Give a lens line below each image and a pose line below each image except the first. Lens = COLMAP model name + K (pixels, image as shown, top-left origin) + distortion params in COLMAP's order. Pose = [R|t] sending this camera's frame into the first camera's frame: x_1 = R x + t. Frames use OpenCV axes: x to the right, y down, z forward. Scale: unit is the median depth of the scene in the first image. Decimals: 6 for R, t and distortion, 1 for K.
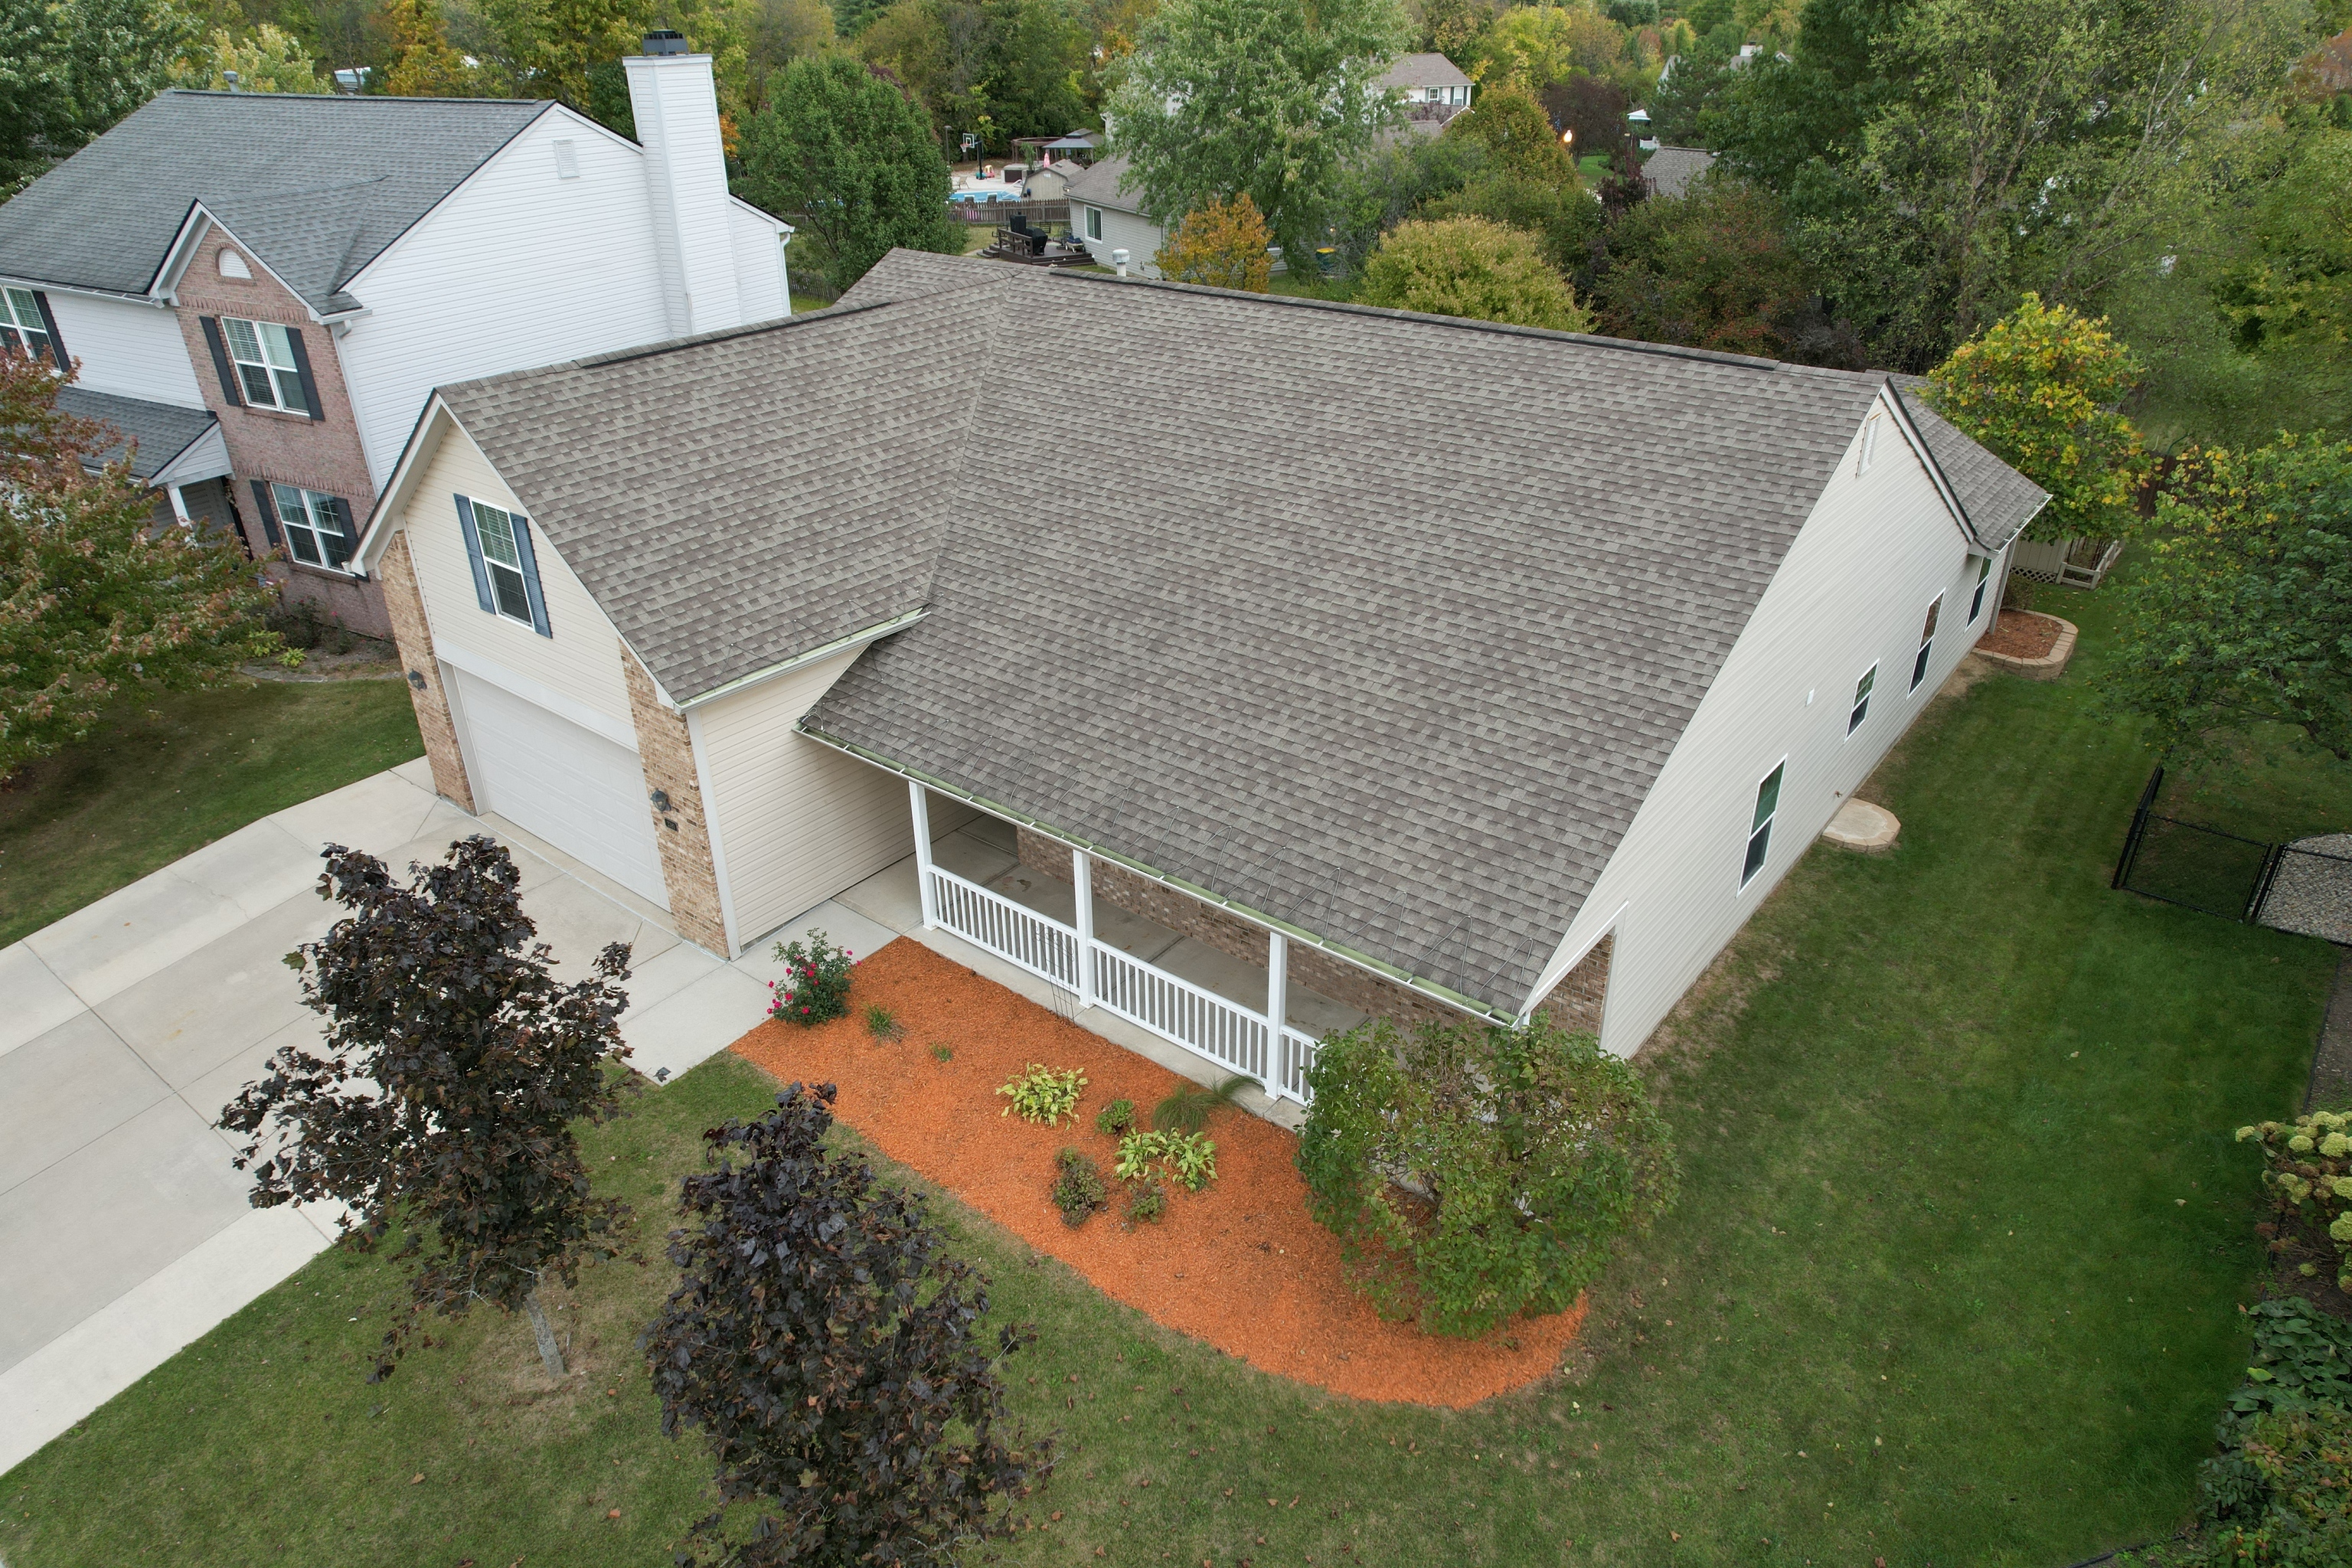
lens RADIAL K [[1500.5, 0, 1198.2], [0, 1500.5, 787.7], [0, 0, 1]] dist [-0.066804, 0.058109]
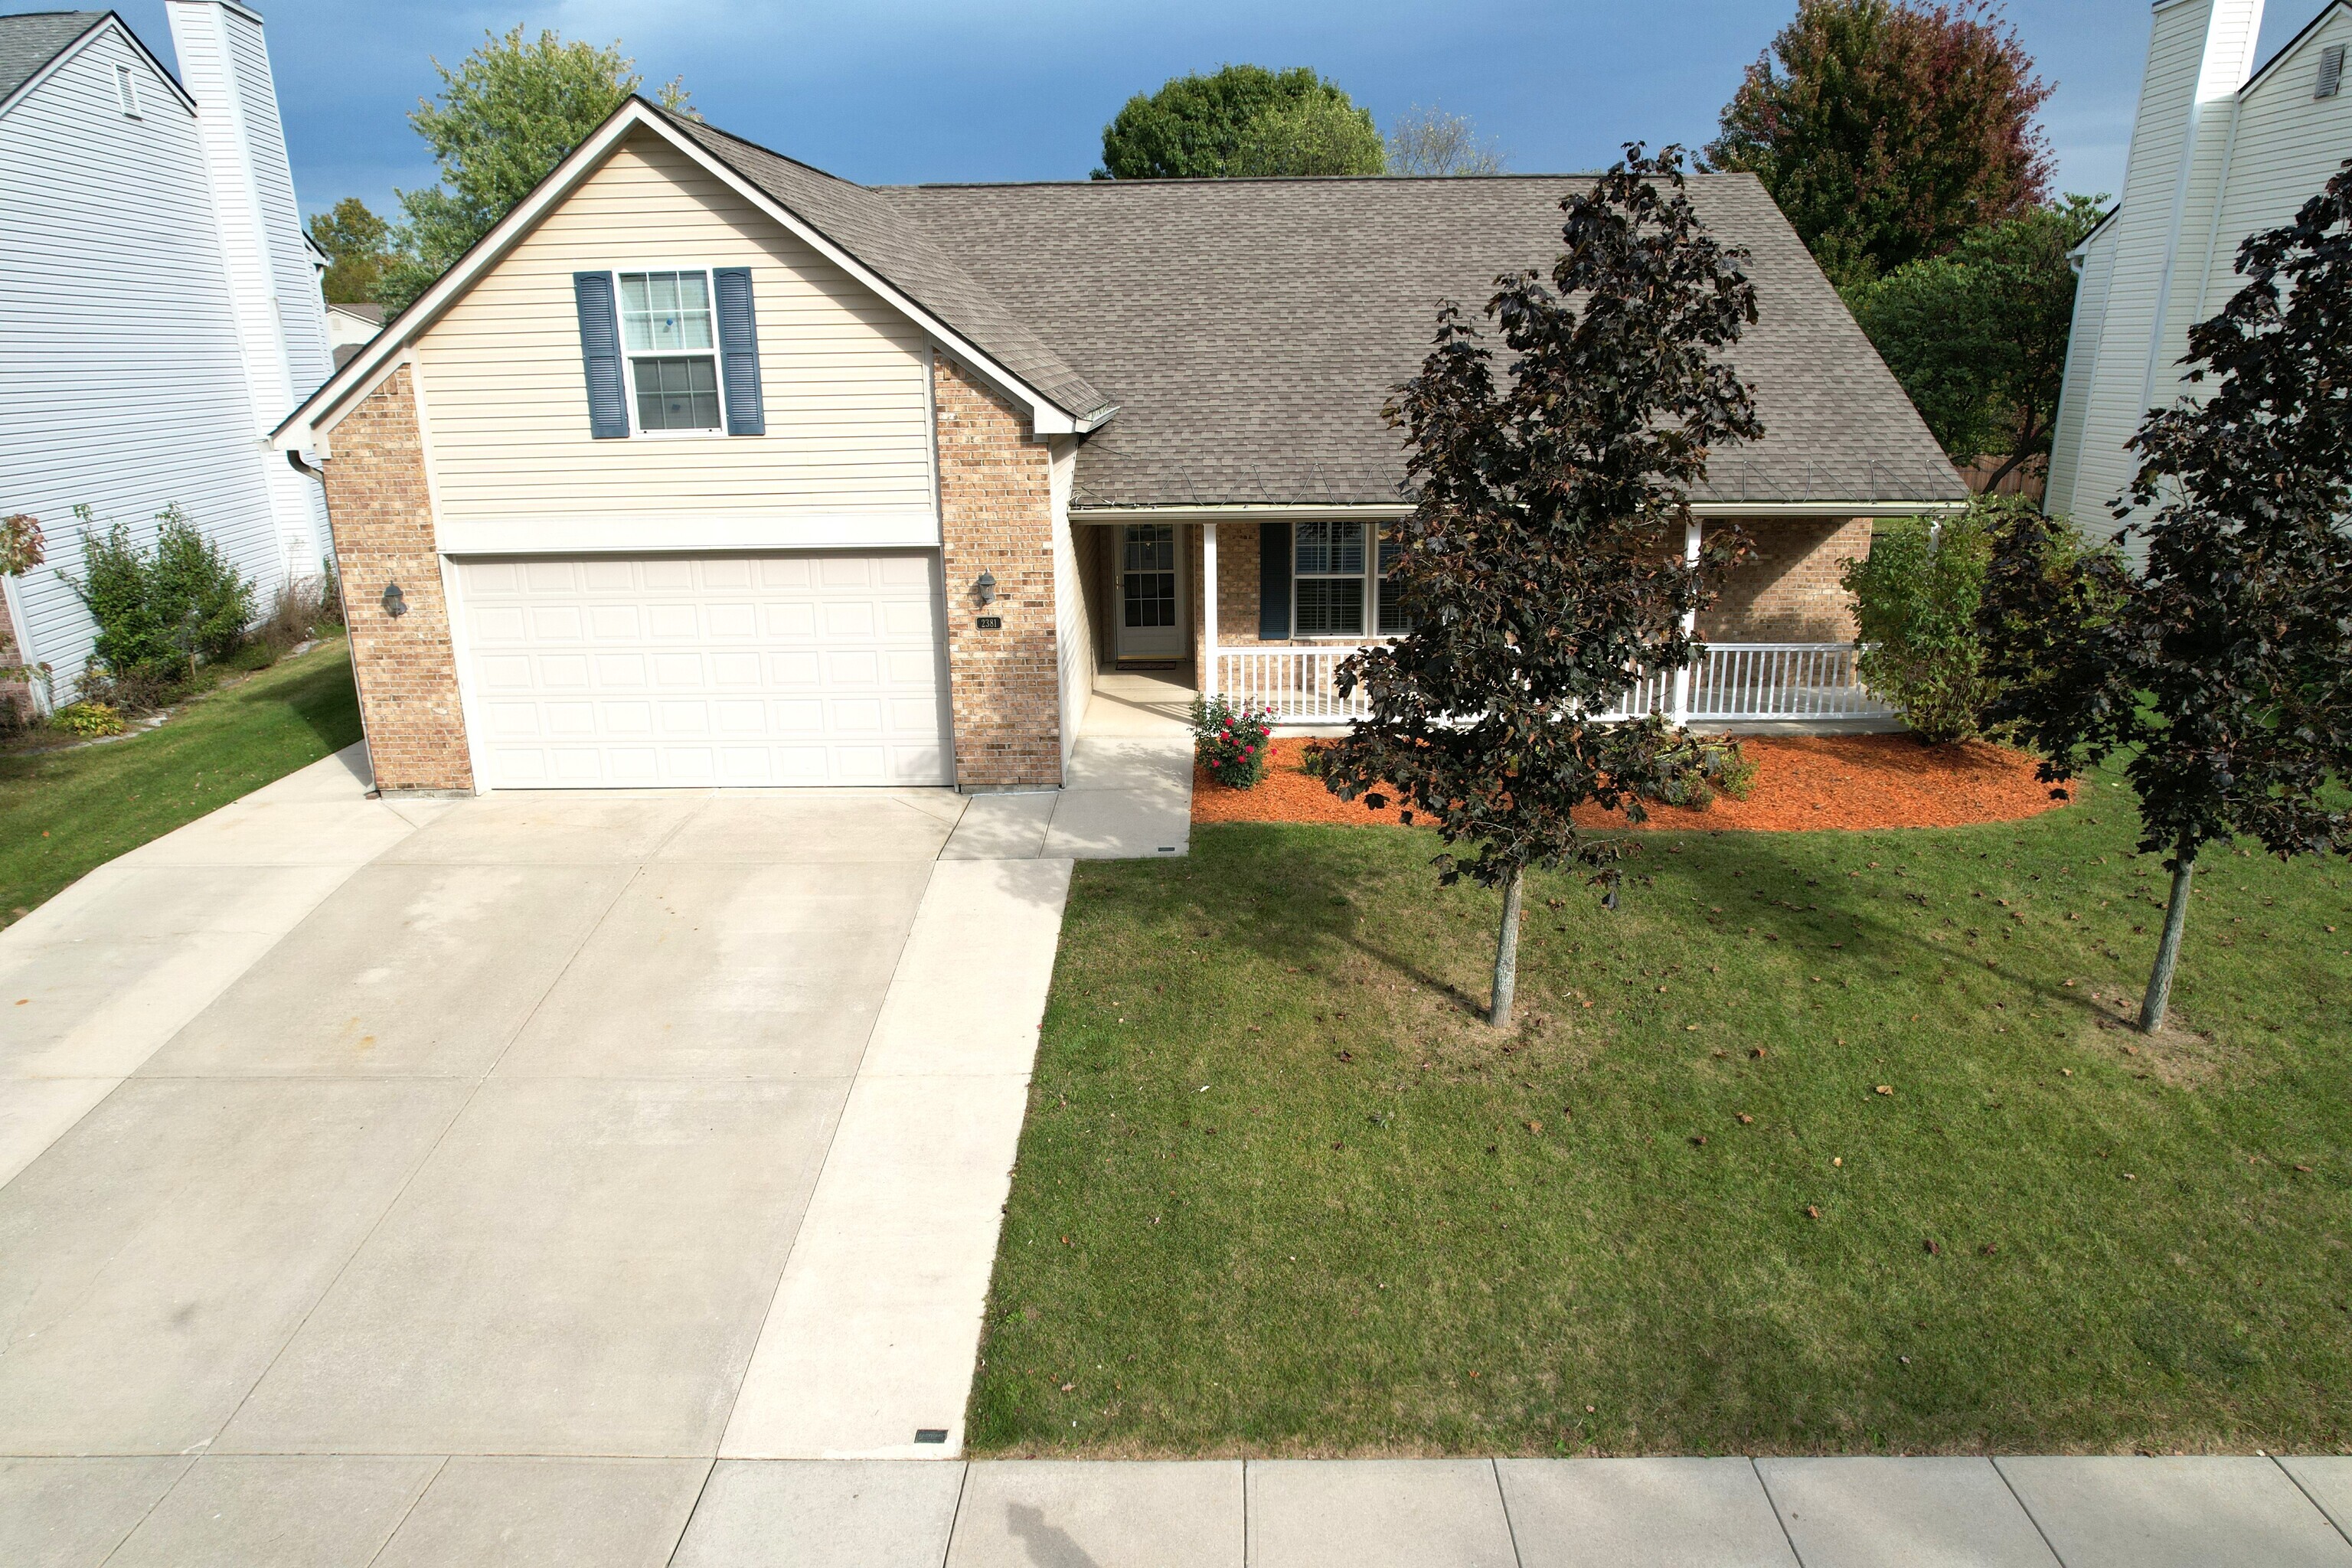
lens RADIAL K [[1500.5, 0, 1189.9], [0, 1500.5, 783.9], [0, 0, 1]] dist [-0.066804, 0.058109]
pose [[0.798005, -0.177327, 0.575971, -0.679087], [0.290644, 0.950481, -0.110056, 0.208457], [-0.527933, 0.255228, 0.810028, 0.264139]]
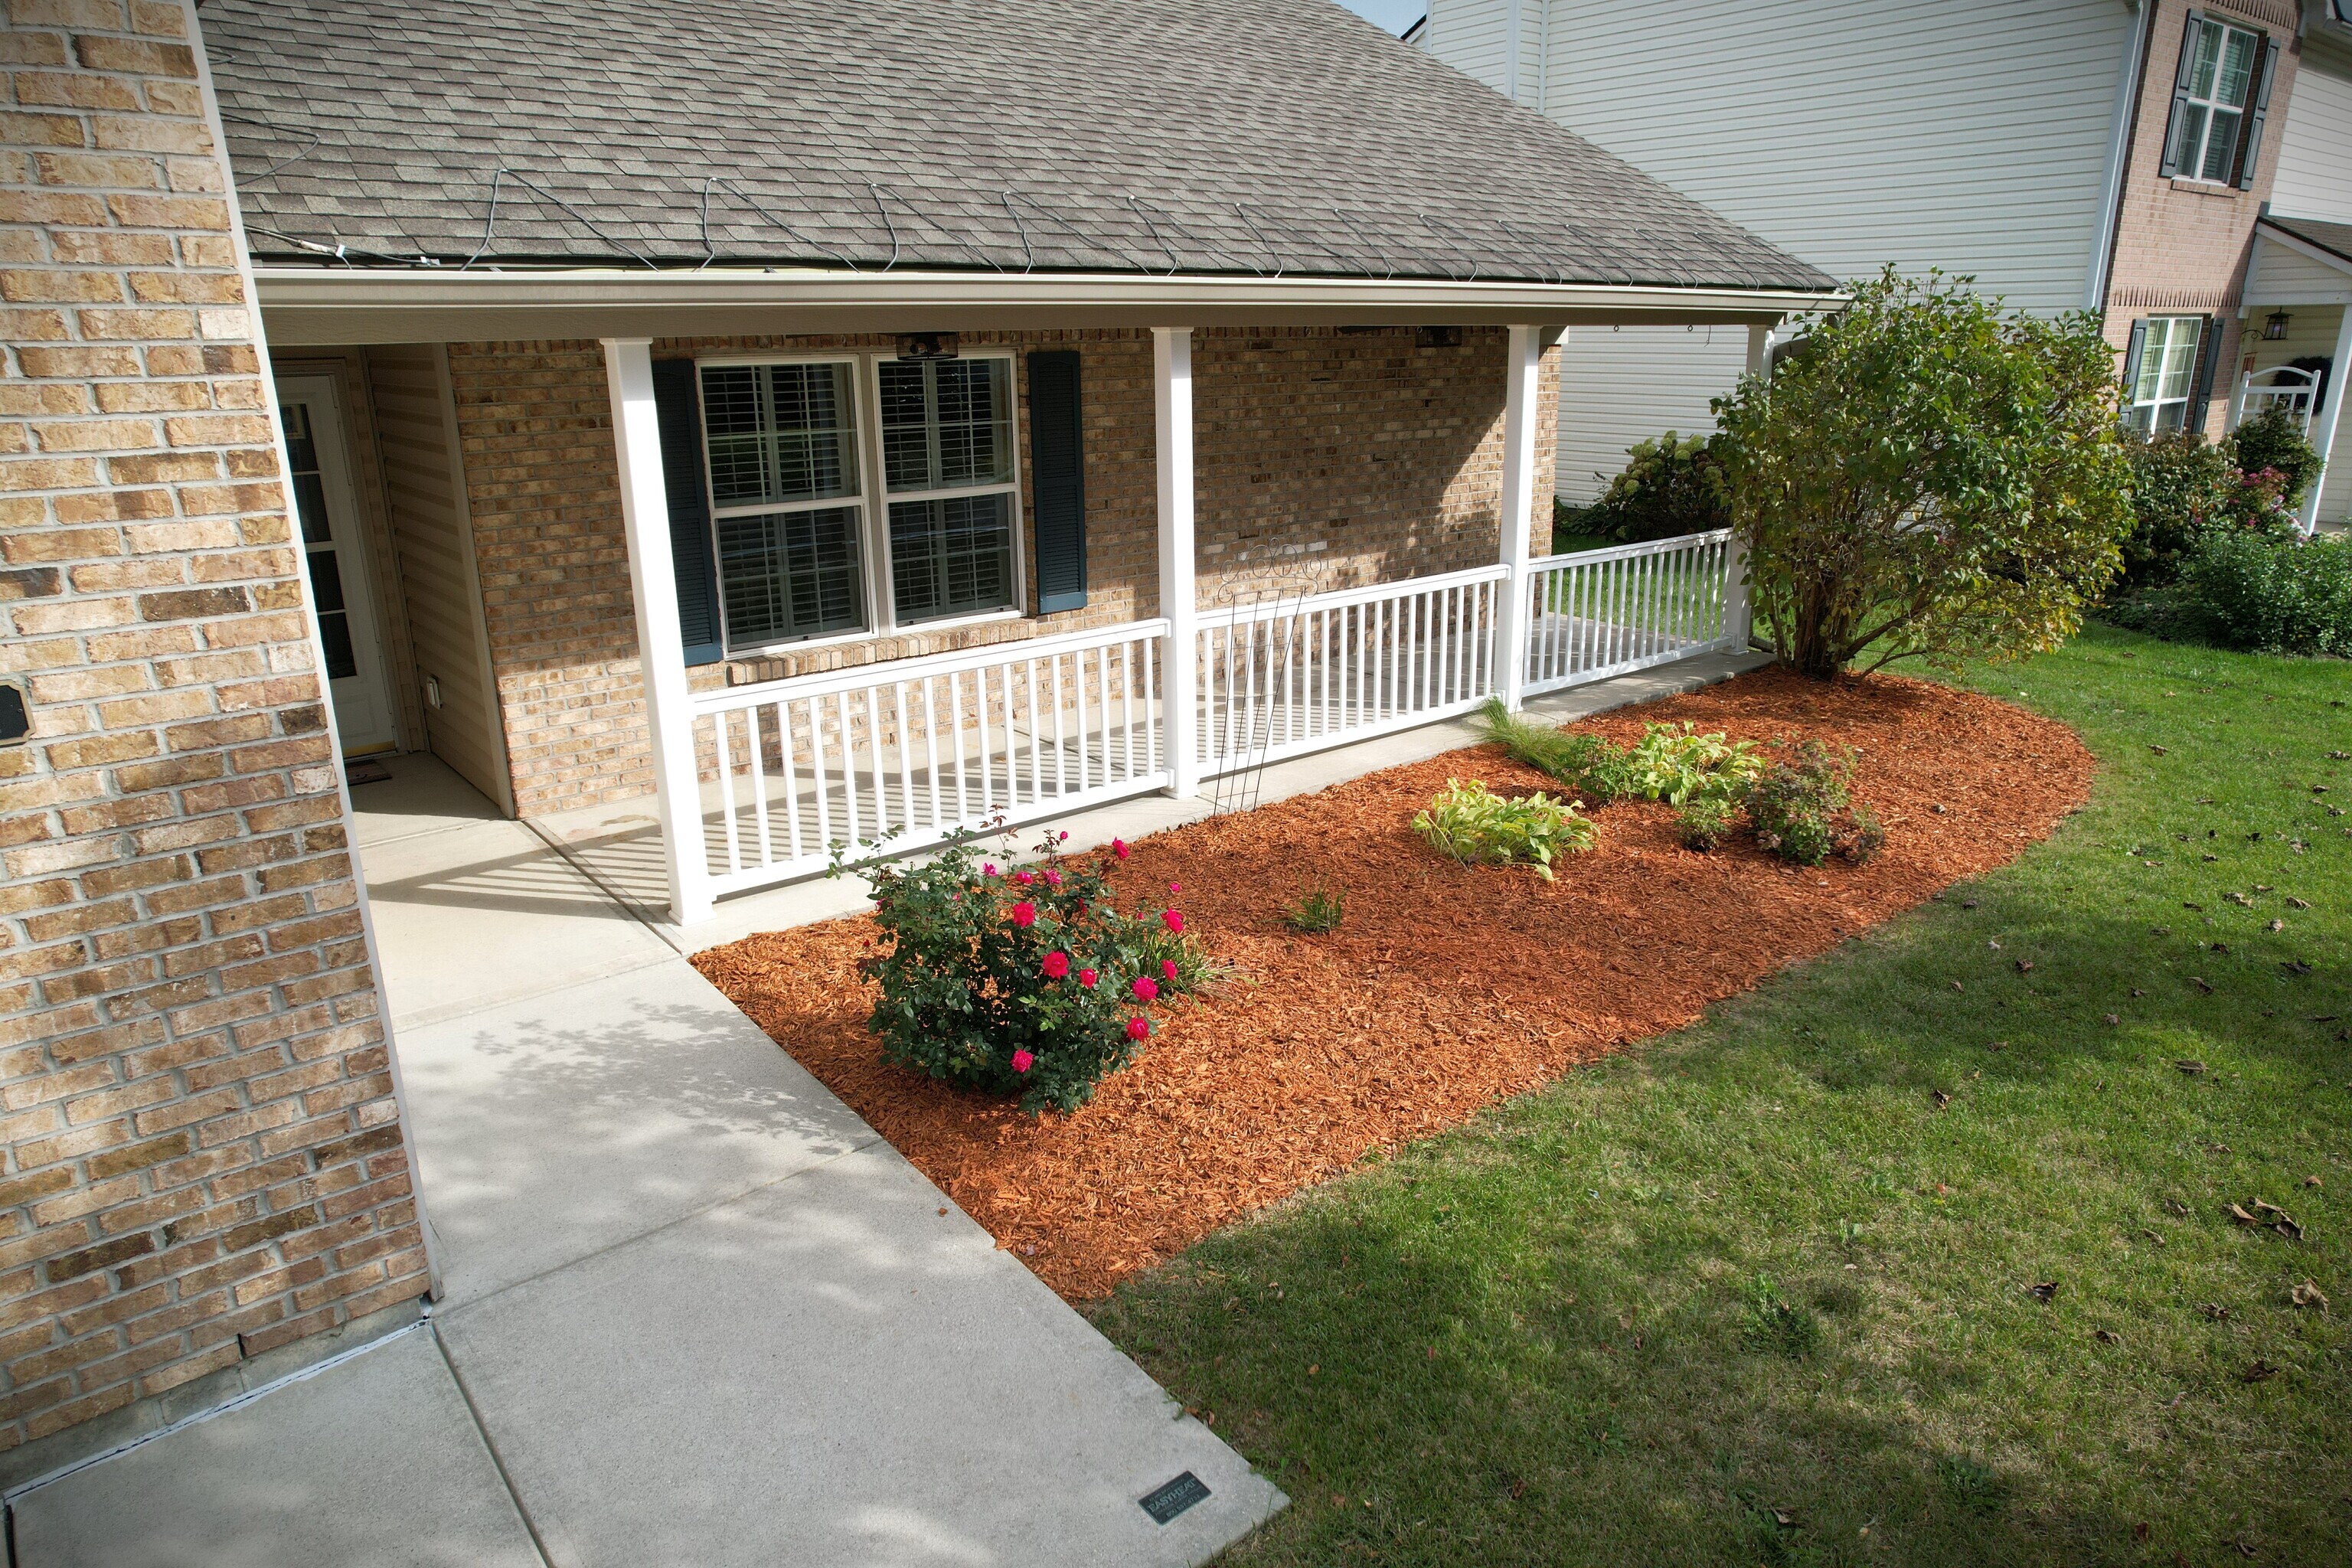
lens RADIAL K [[1500.5, 0, 1173.3], [0, 1500.5, 814.3], [0, 0, 1]] dist [-0.066804, 0.058109]
pose [[0.222275, -0.297663, 0.928434, -0.431455], [0.469587, 0.867214, 0.165612, 0.063870], [-0.854448, 0.399169, 0.332539, 0.745329]]
